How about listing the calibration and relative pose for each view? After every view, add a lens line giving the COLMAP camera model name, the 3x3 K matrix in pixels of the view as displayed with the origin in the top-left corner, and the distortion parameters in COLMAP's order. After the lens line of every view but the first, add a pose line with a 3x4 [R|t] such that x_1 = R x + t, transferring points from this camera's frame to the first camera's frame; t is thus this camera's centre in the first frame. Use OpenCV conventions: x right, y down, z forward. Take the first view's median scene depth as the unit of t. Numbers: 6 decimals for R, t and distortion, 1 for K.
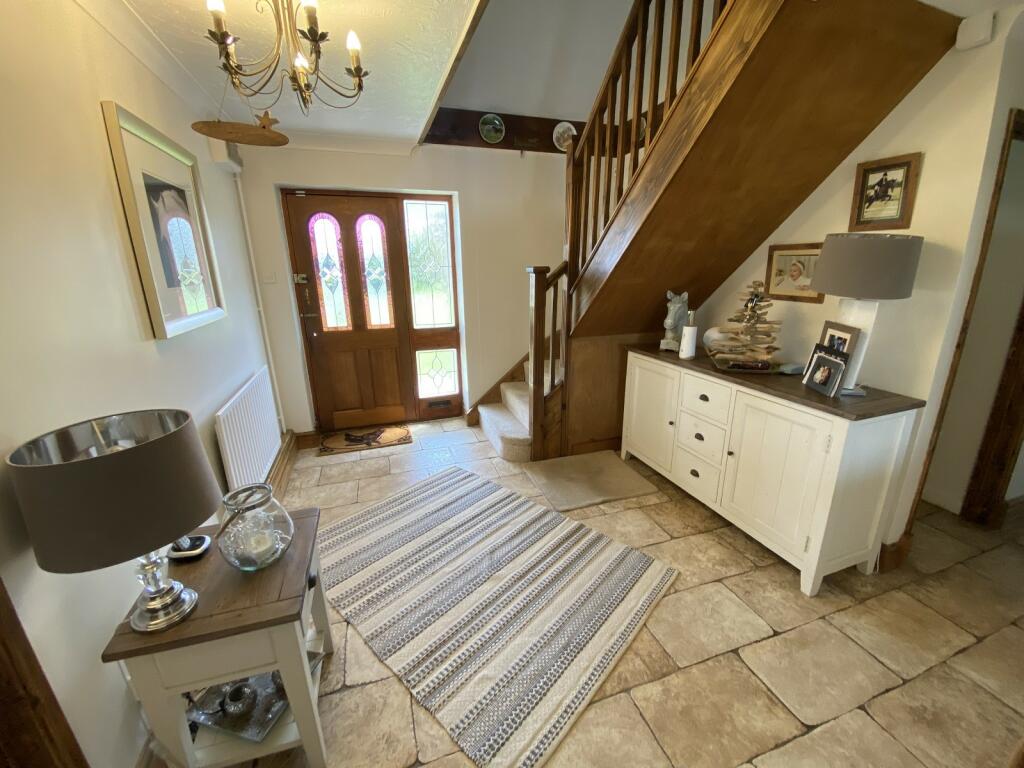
lens RADIAL K [[416.4, 0, 511.6], [0, 416.4, 380.1], [0, 0, 1]] dist [0.002674, -0.014037]
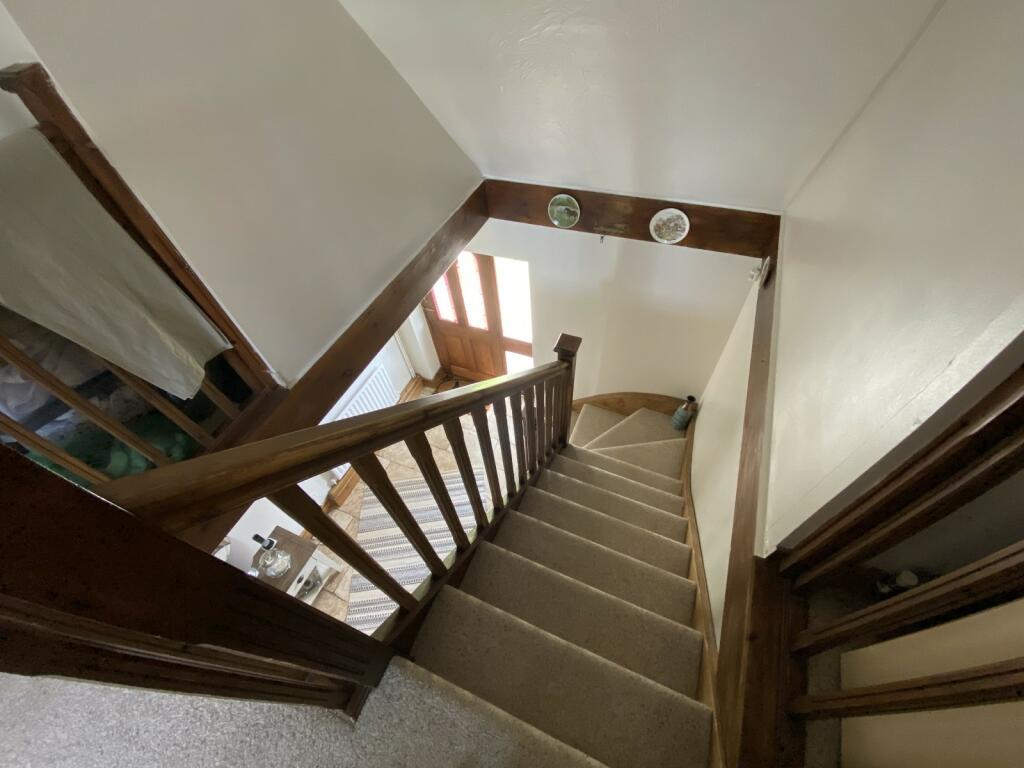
lens RADIAL K [[416.4, 0, 511.6], [0, 416.4, 380.1], [0, 0, 1]] dist [0.002674, -0.014037]
pose [[0.742177, 0.482369, -0.465288, 0.382644], [-0.120676, 0.779083, 0.615196, -0.786427], [0.659250, -0.400436, 0.636428, 0.286859]]
